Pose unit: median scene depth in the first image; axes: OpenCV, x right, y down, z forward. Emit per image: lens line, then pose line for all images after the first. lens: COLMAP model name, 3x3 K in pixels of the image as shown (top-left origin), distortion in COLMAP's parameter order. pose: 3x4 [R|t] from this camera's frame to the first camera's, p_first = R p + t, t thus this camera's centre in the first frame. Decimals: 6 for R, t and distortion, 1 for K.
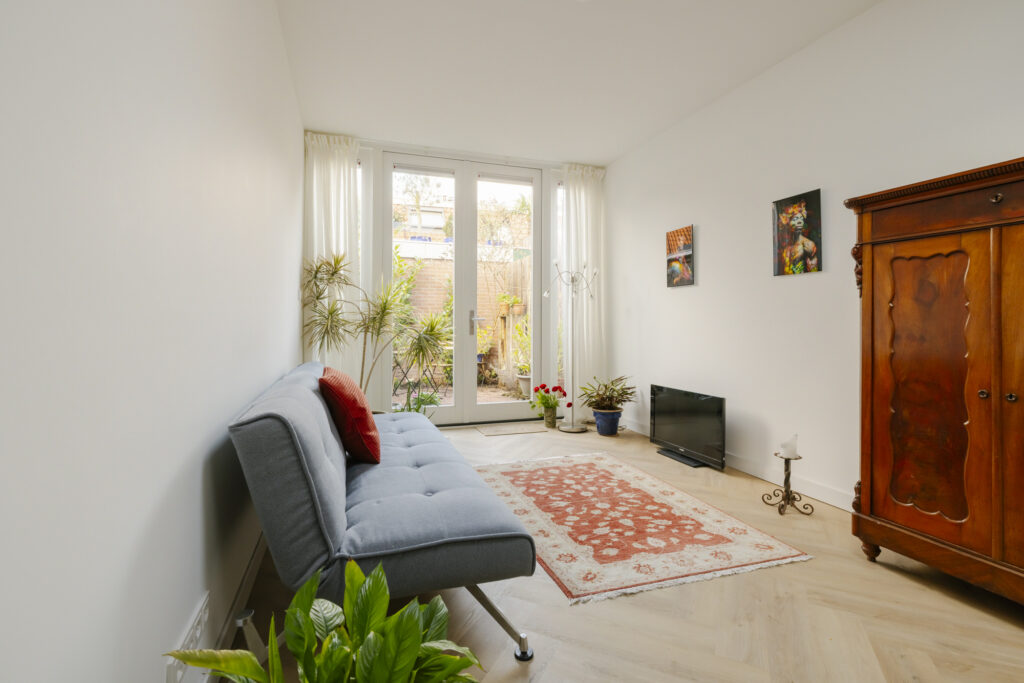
lens RADIAL K [[466.1, 0, 499.5], [0, 466.1, 322.5], [0, 0, 1]] dist [-0.003045, -0.000106]
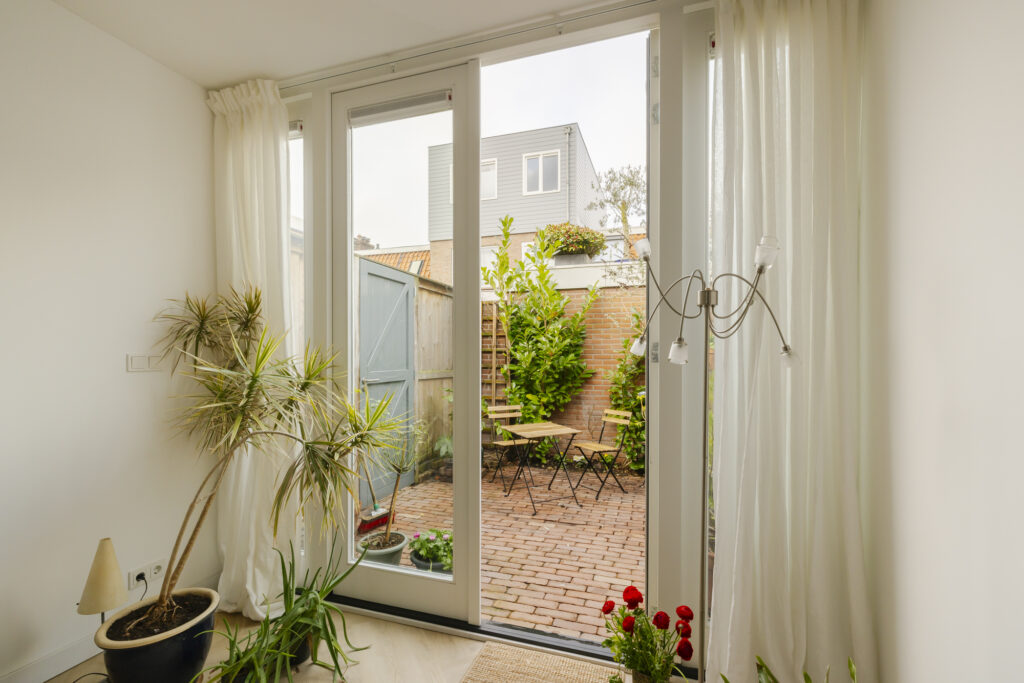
lens RADIAL K [[431.7, 0, 540.2], [0, 431.7, 364.5], [0, 0, 1]] dist [0.001676, -0.000344]
pose [[0.821839, 0.006187, -0.569686, 0.251116], [0.006312, 0.999781, 0.019963, -0.062228], [0.569685, -0.020002, 0.821620, 0.748817]]
